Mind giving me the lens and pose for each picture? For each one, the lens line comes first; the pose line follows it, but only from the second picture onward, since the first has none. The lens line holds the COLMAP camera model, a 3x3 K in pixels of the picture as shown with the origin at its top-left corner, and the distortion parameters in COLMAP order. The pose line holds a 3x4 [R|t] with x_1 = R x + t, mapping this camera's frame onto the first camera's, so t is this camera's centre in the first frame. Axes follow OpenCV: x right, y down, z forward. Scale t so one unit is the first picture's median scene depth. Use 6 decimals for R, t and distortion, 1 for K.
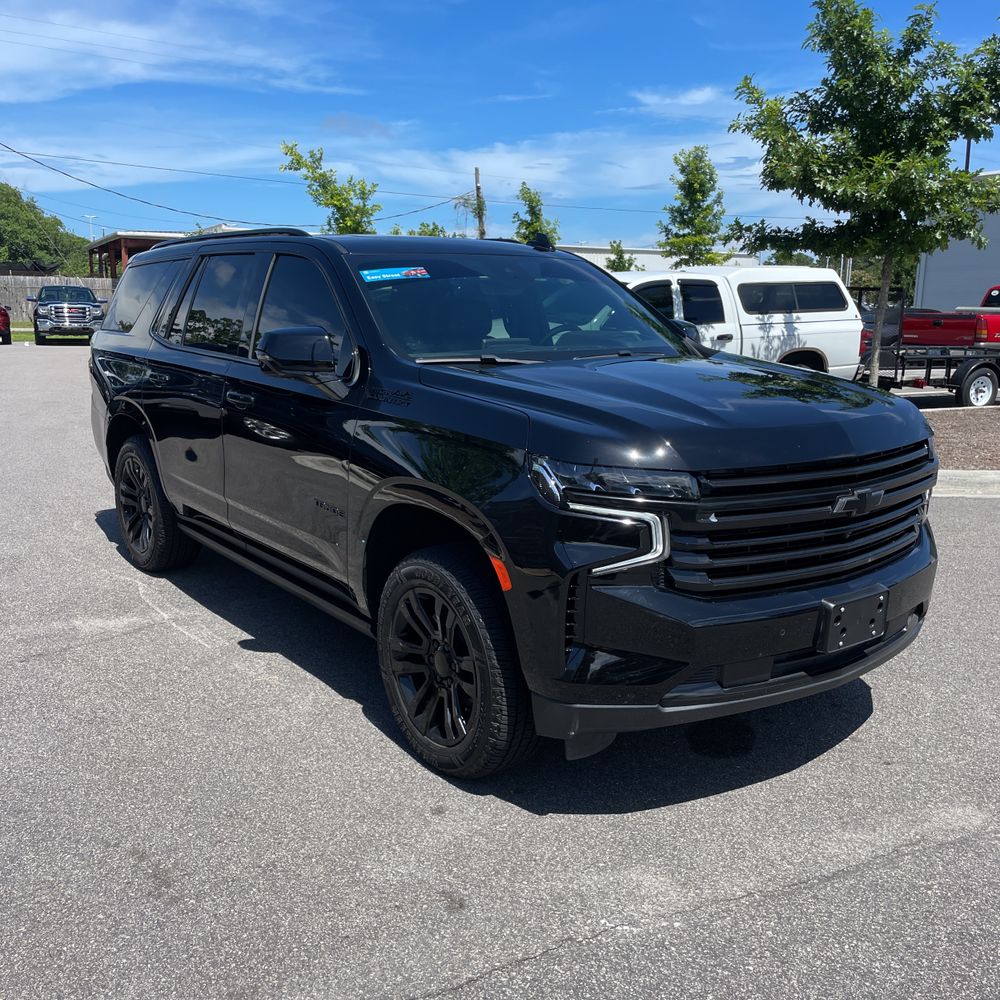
lens RADIAL K [[1021.8, 0, 500.0], [0, 1021.8, 500.0], [0, 0, 1]] dist [0.073933, -0.096309]
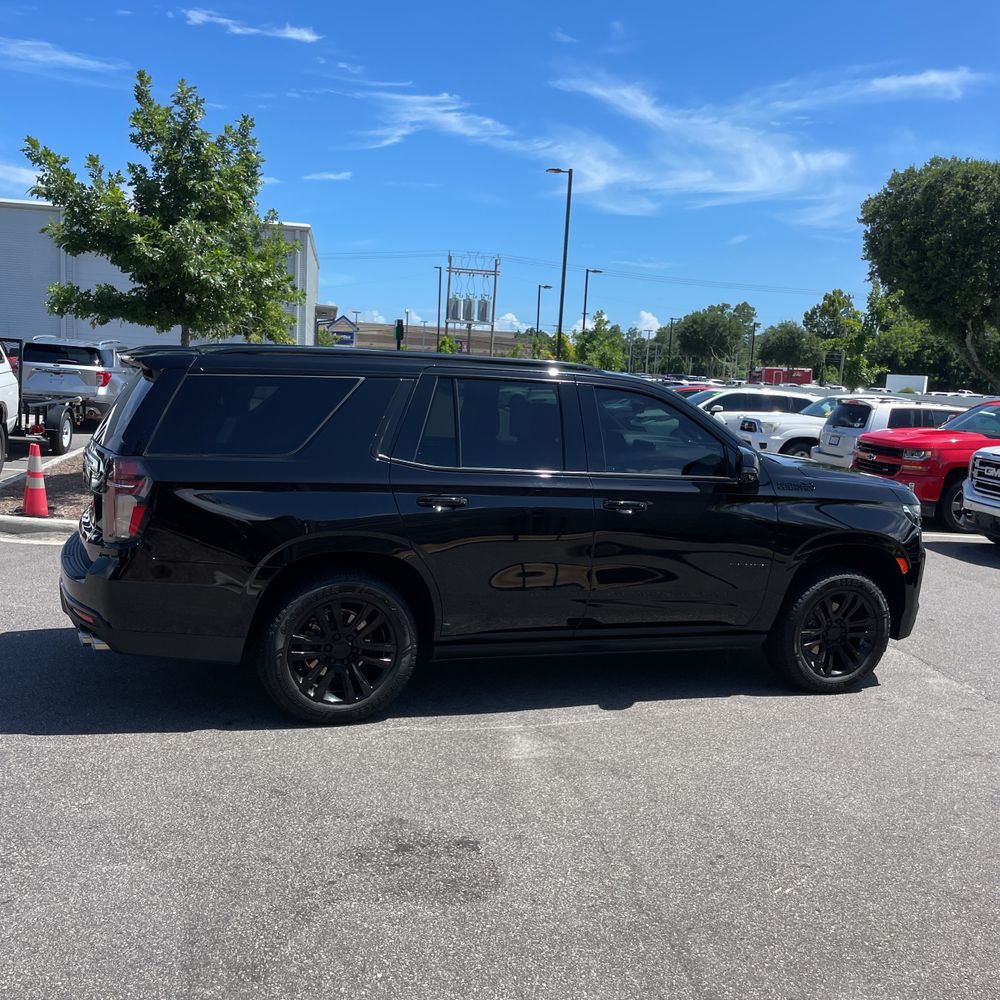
lens RADIAL K [[1021.8, 0, 500.0], [0, 1021.8, 500.0], [0, 0, 1]] dist [0.073933, -0.096309]
pose [[0.268983, -0.124922, 0.955009, -1.300475], [0.130201, 0.987167, 0.092457, -0.211096], [-0.954304, 0.099473, 0.281797, 0.711171]]
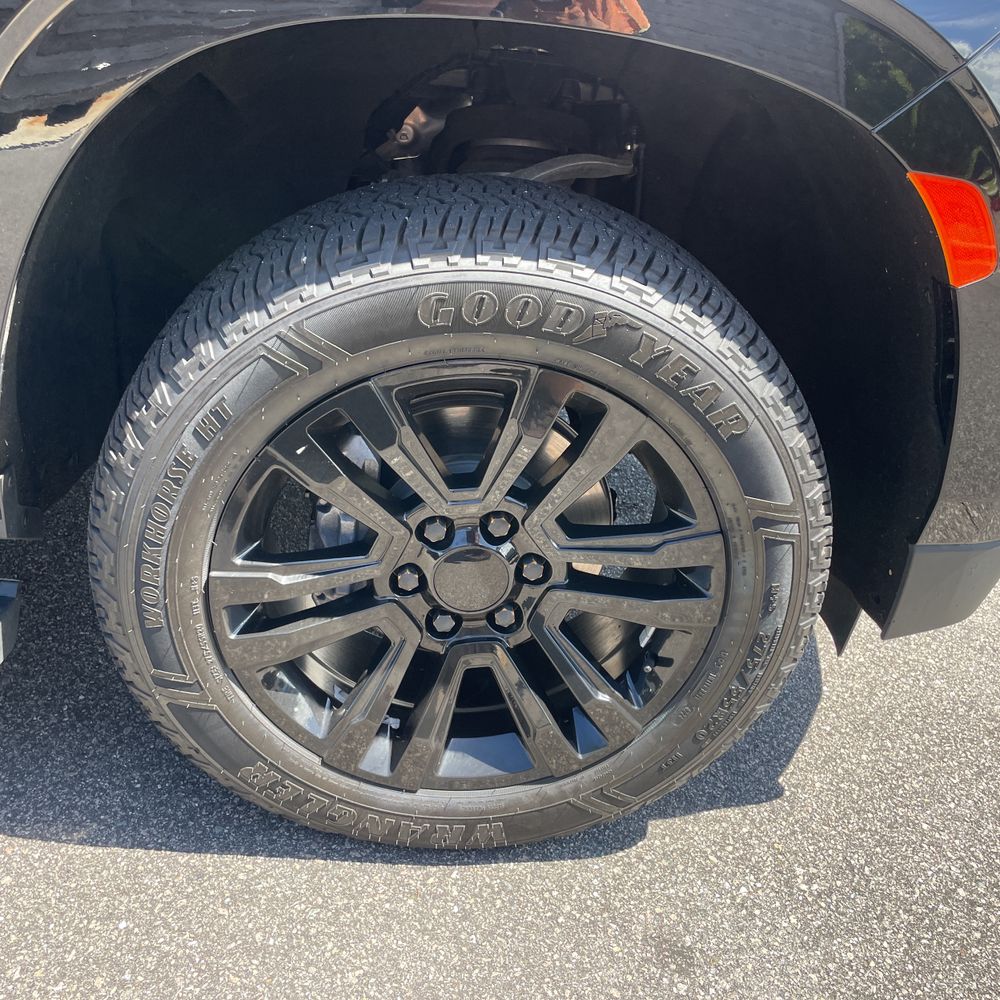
lens RADIAL K [[1034.1, 0, 500.0], [0, 1034.1, 500.0], [0, 0, 1]] dist [0.073222, -0.114070]
pose [[0.525372, -0.362607, 0.769740, -0.202279], [0.082834, 0.922148, 0.377866, 0.010808], [-0.846831, -0.134760, 0.514507, 0.573902]]
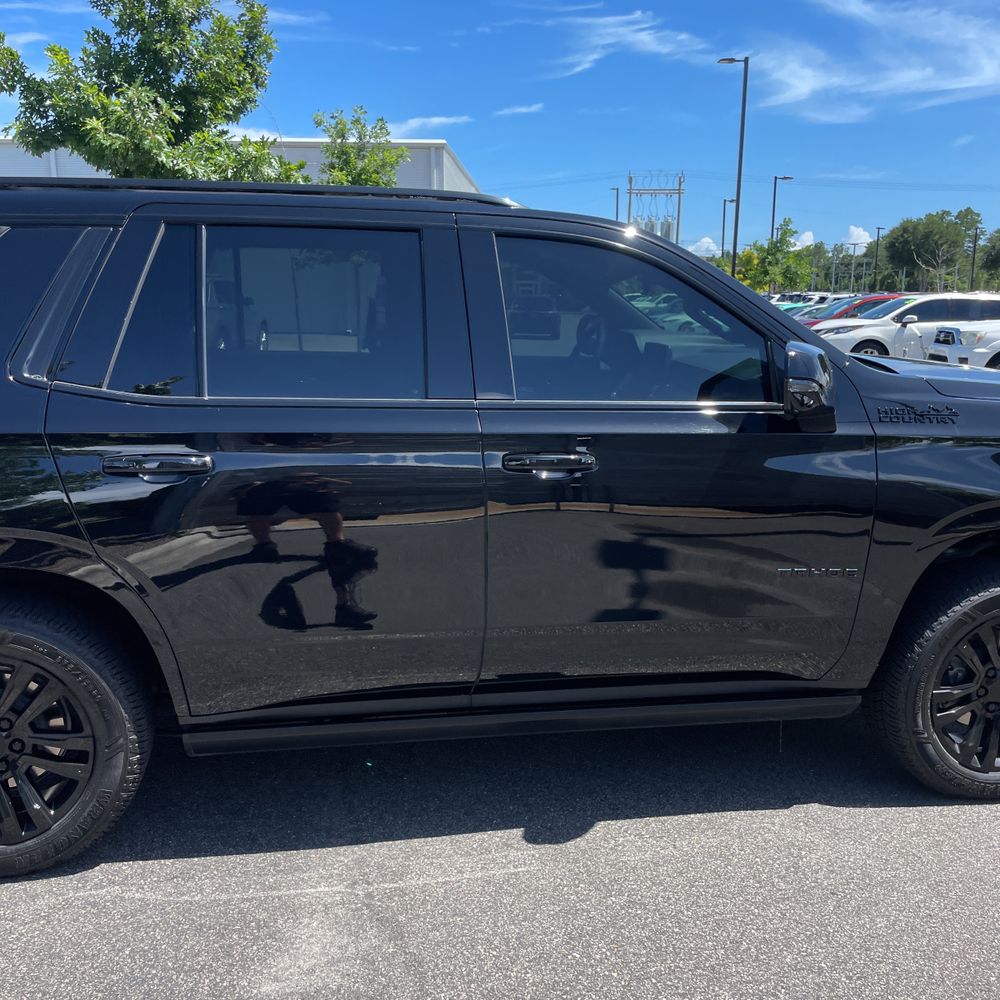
lens RADIAL K [[1019.9, 0, 505.7], [0, 1019.9, 496.7], [0, 0, 1]] dist [0.076708, -0.122057]
pose [[0.441218, -0.185645, 0.877988, -0.730083], [0.168674, 0.978087, 0.122046, -0.141440], [-0.881406, 0.094245, 0.462863, 0.655401]]
